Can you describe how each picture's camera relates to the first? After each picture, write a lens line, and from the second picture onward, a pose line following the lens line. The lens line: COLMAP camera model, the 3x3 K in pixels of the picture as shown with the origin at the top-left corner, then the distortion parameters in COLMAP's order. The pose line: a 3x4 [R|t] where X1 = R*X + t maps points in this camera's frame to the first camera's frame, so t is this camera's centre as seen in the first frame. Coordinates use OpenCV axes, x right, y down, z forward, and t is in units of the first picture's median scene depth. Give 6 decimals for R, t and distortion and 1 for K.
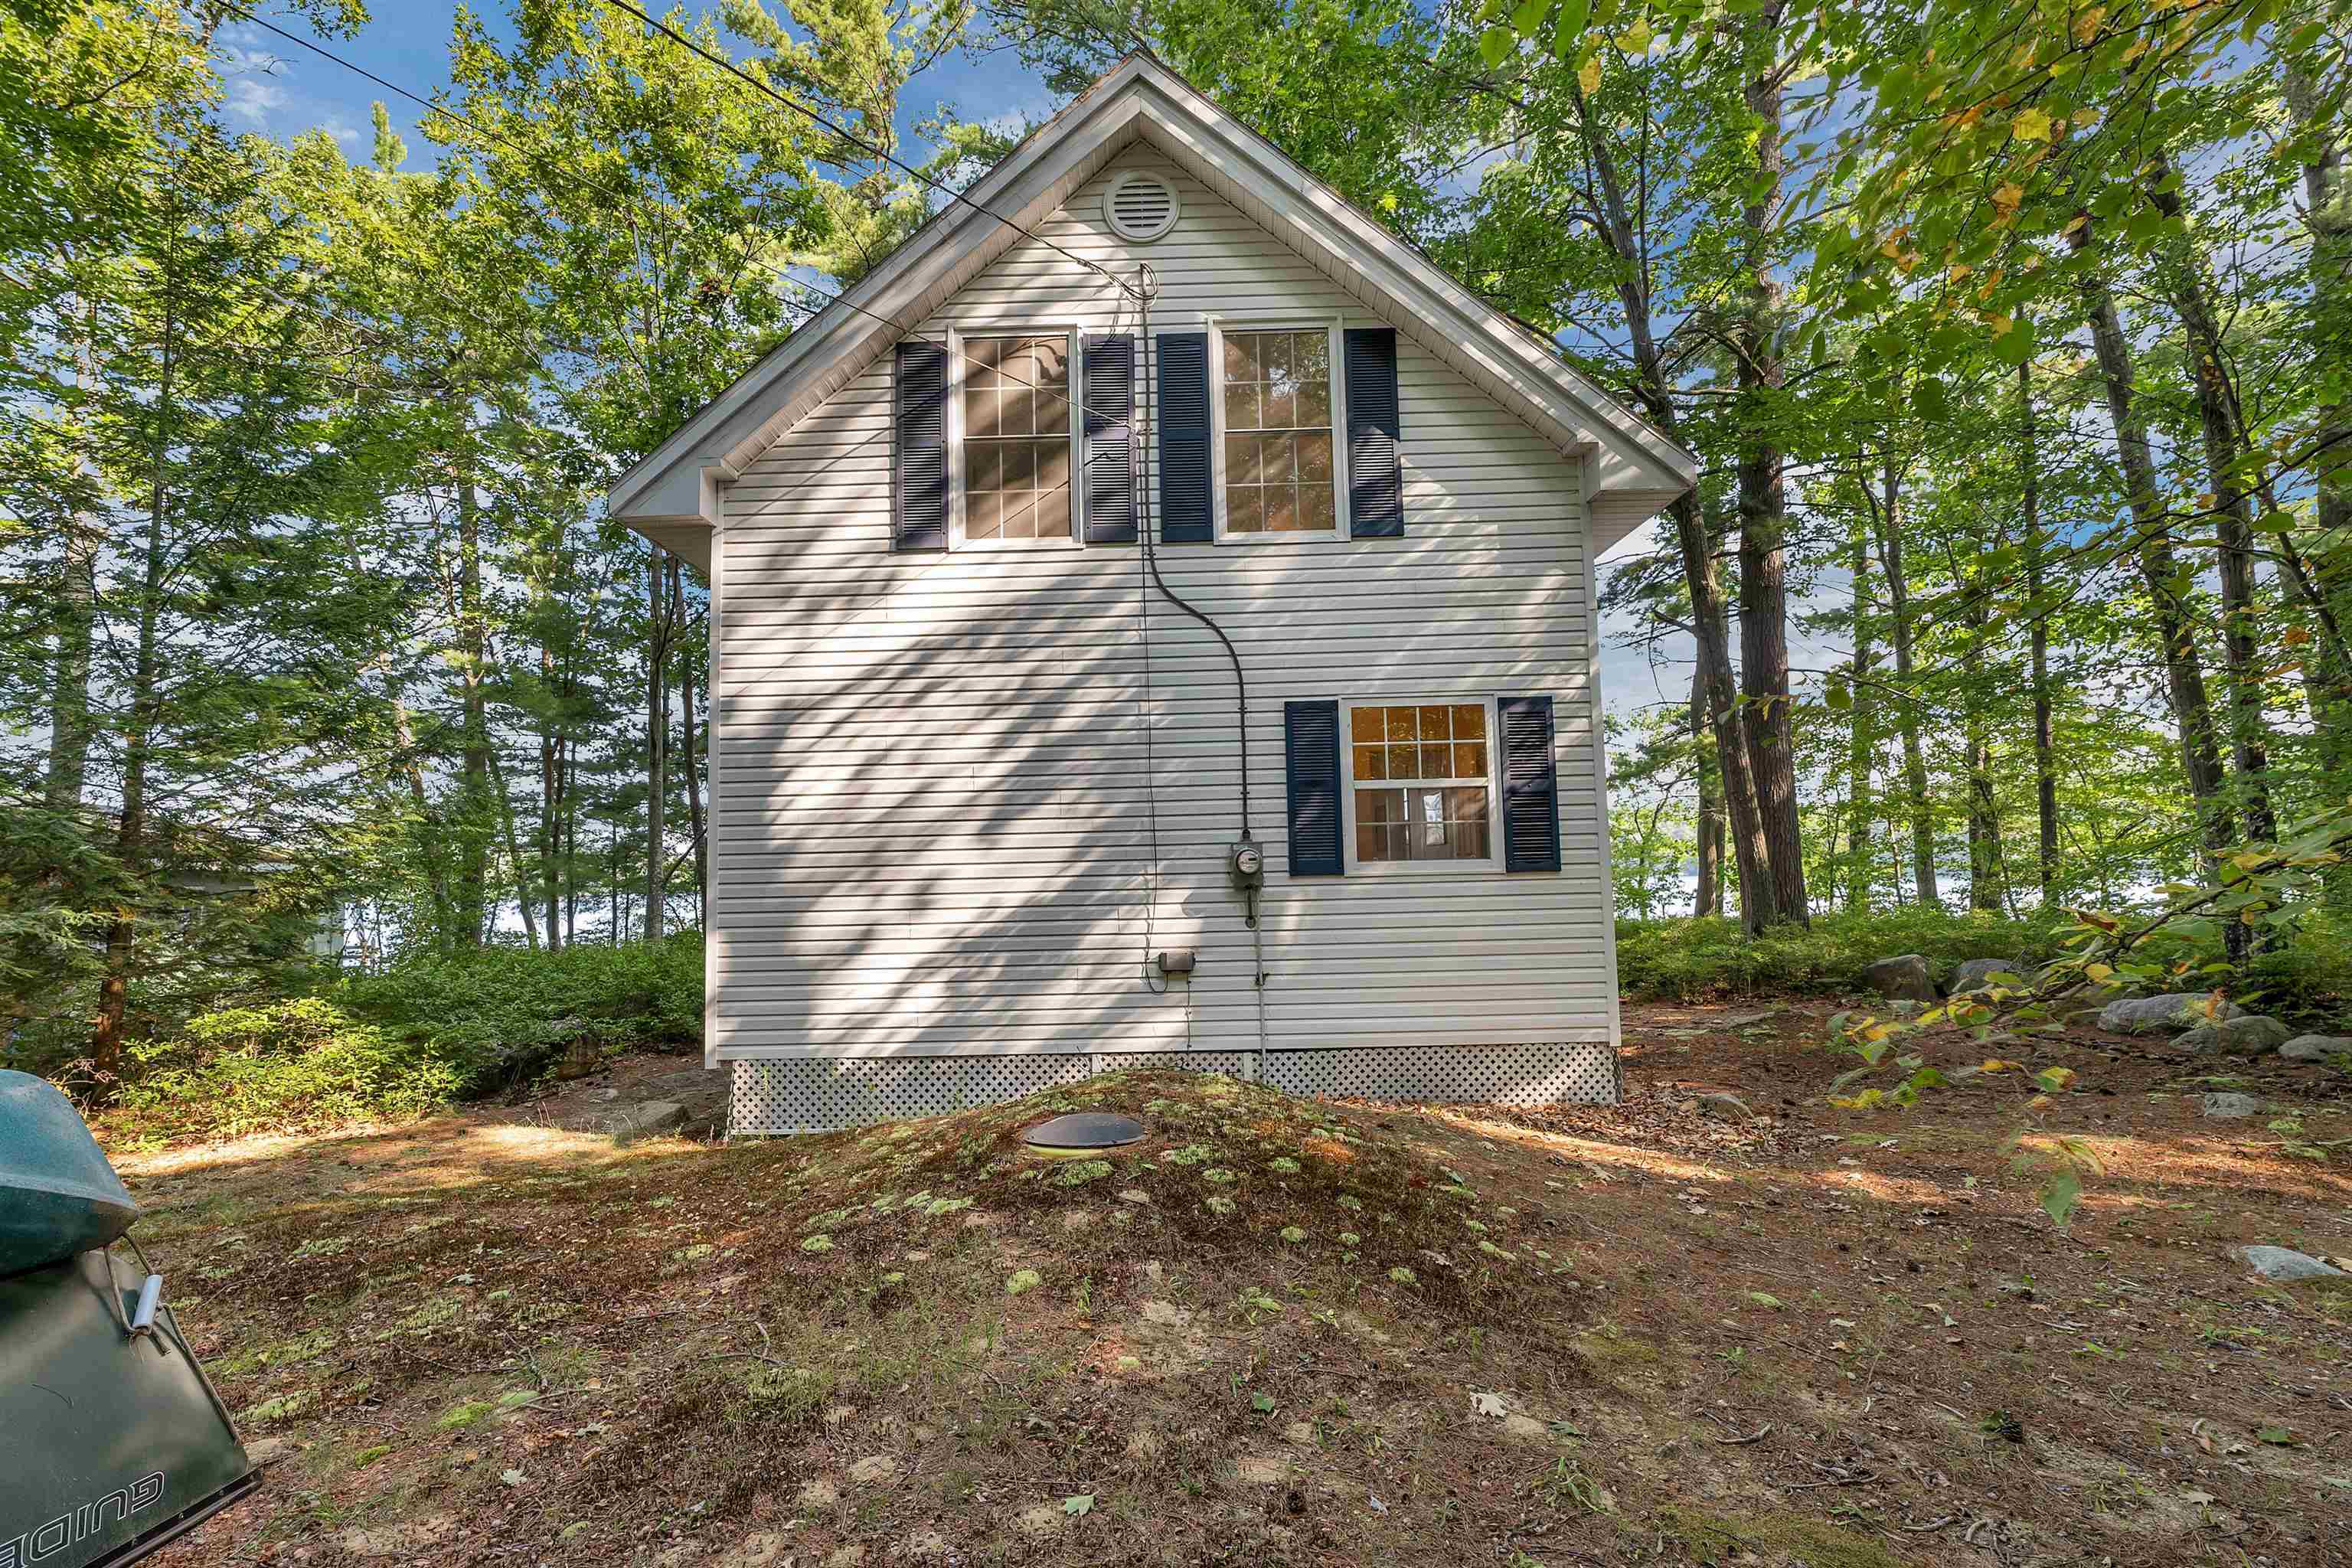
lens RADIAL K [[1014.7, 0, 1175.4], [0, 1014.7, 787.9], [0, 0, 1]] dist [0.002732, 0.000110]
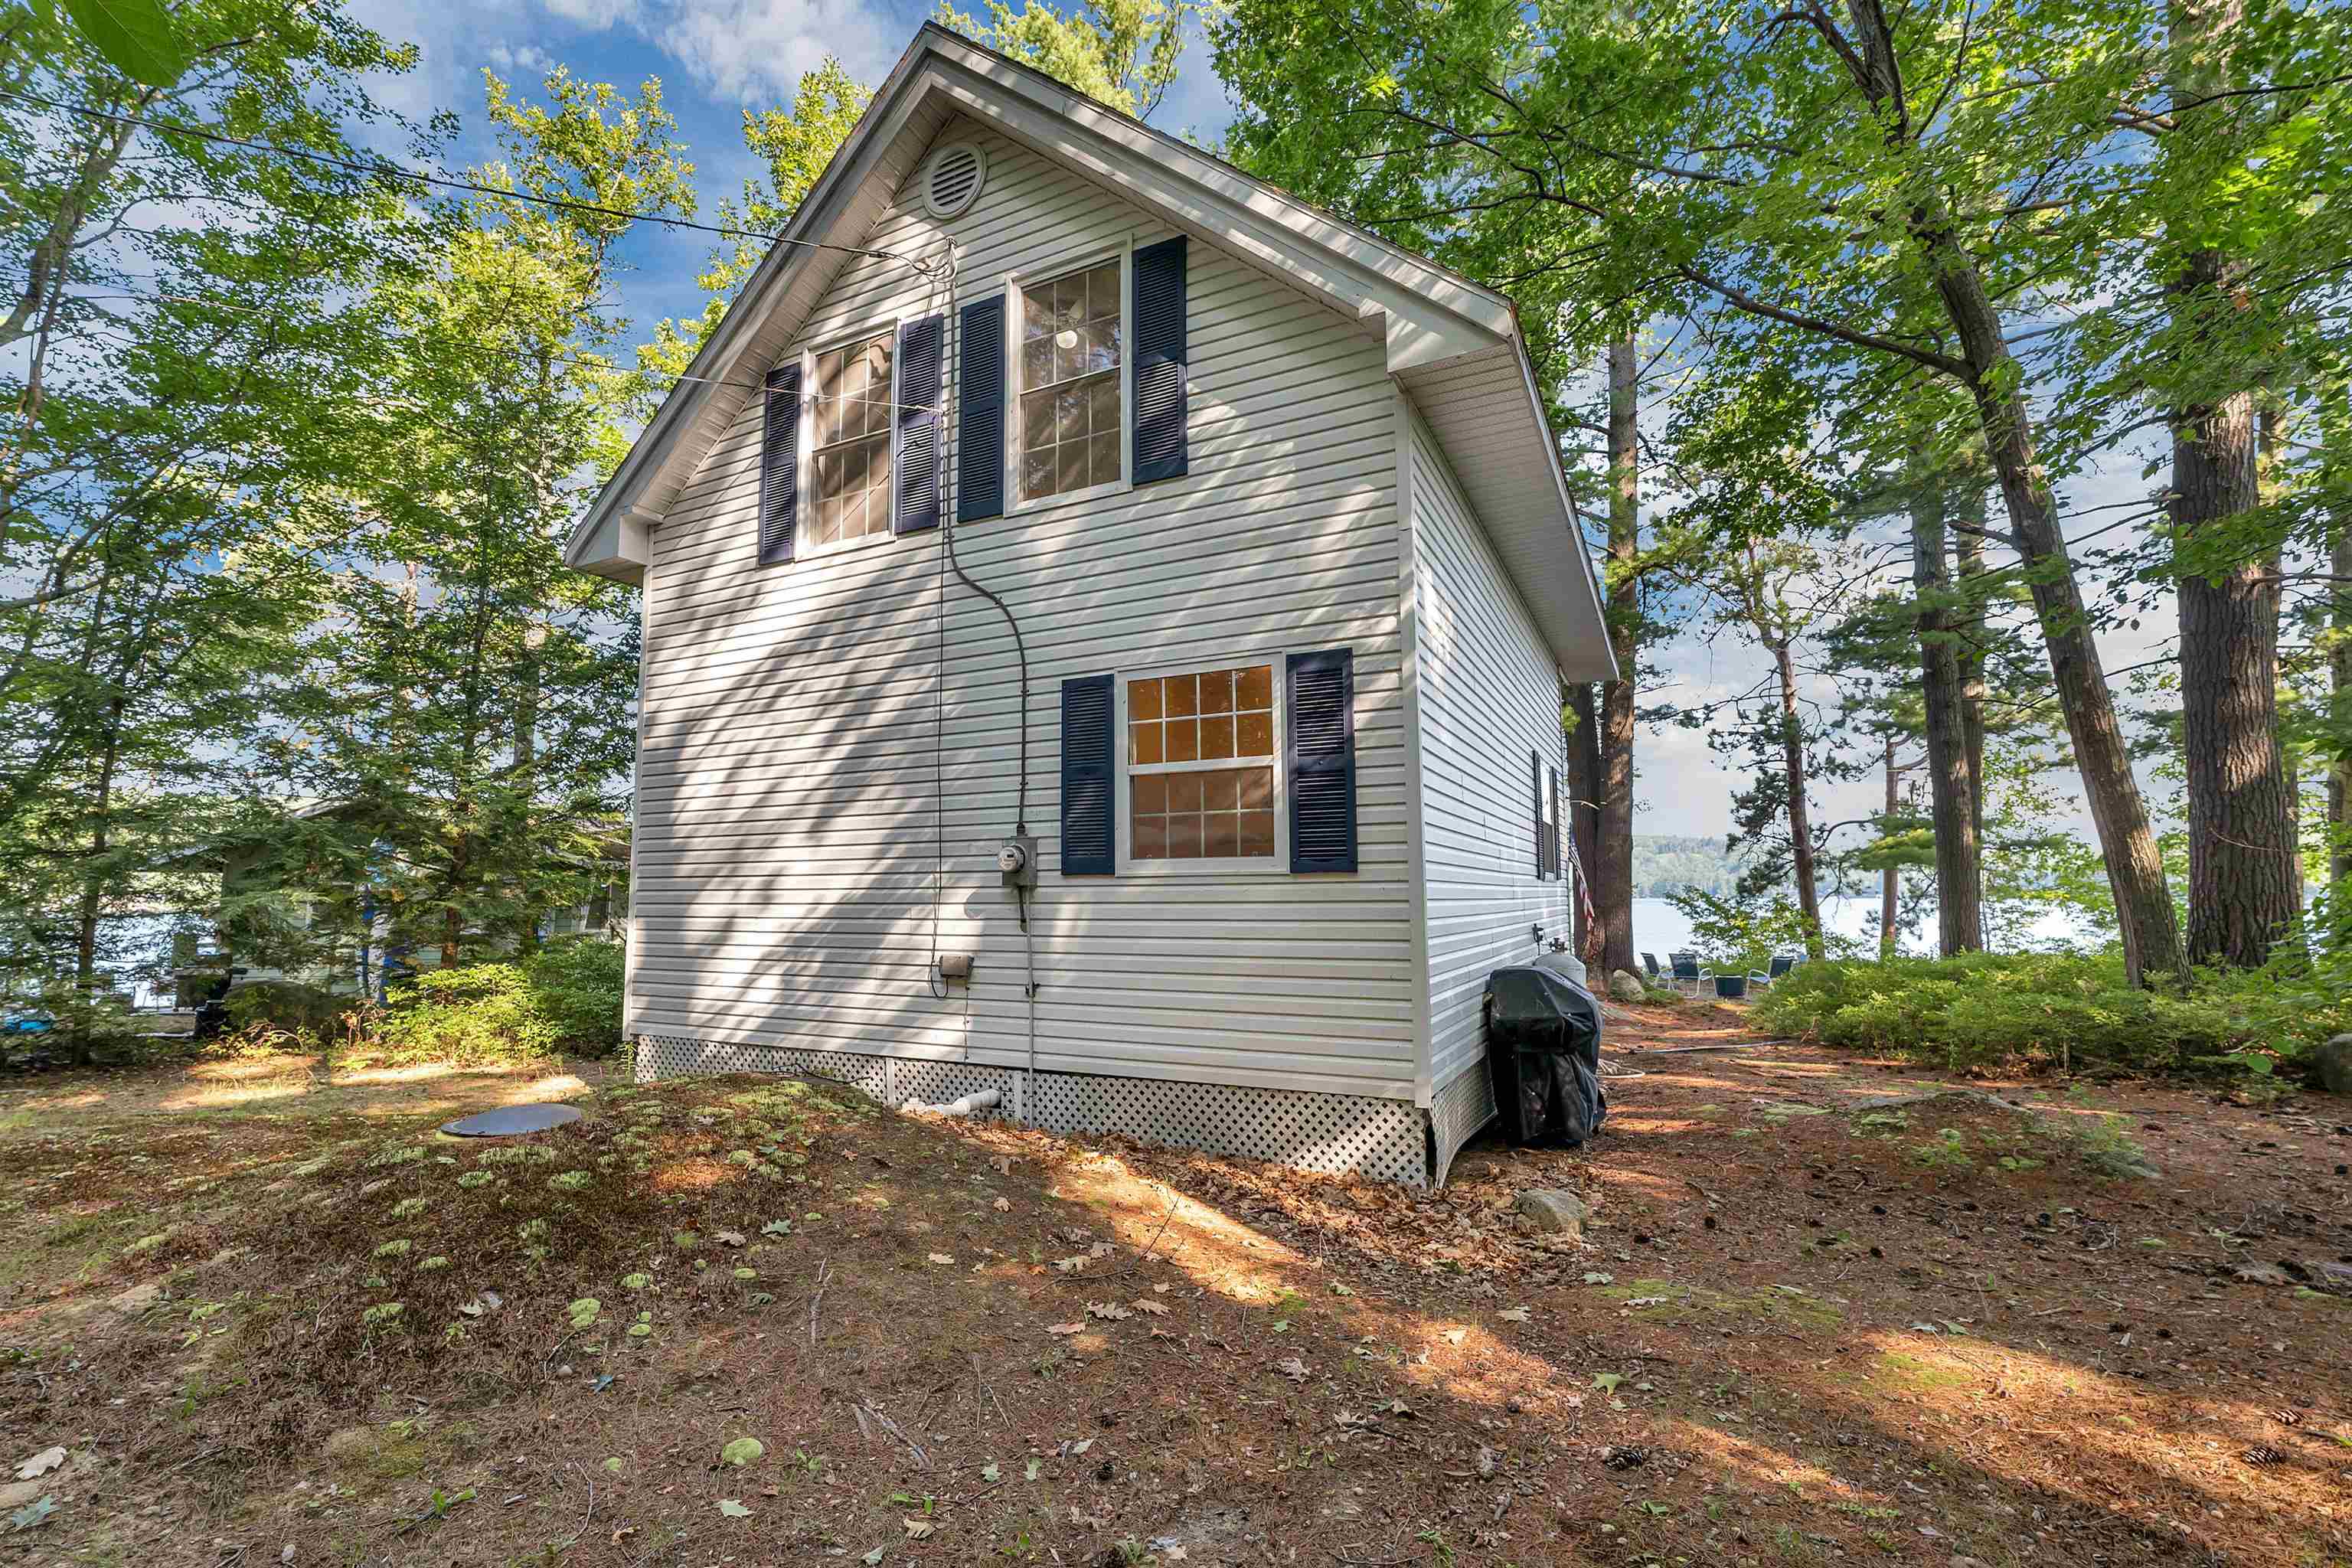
lens RADIAL K [[1014.7, 0, 1173.5], [0, 1014.7, 781.5], [0, 0, 1]] dist [0.002732, 0.000110]
pose [[0.897575, -0.031522, -0.439733, 0.585872], [0.022694, 0.999422, -0.025320, 0.029078], [0.440277, 0.012747, 0.897772, 0.241250]]
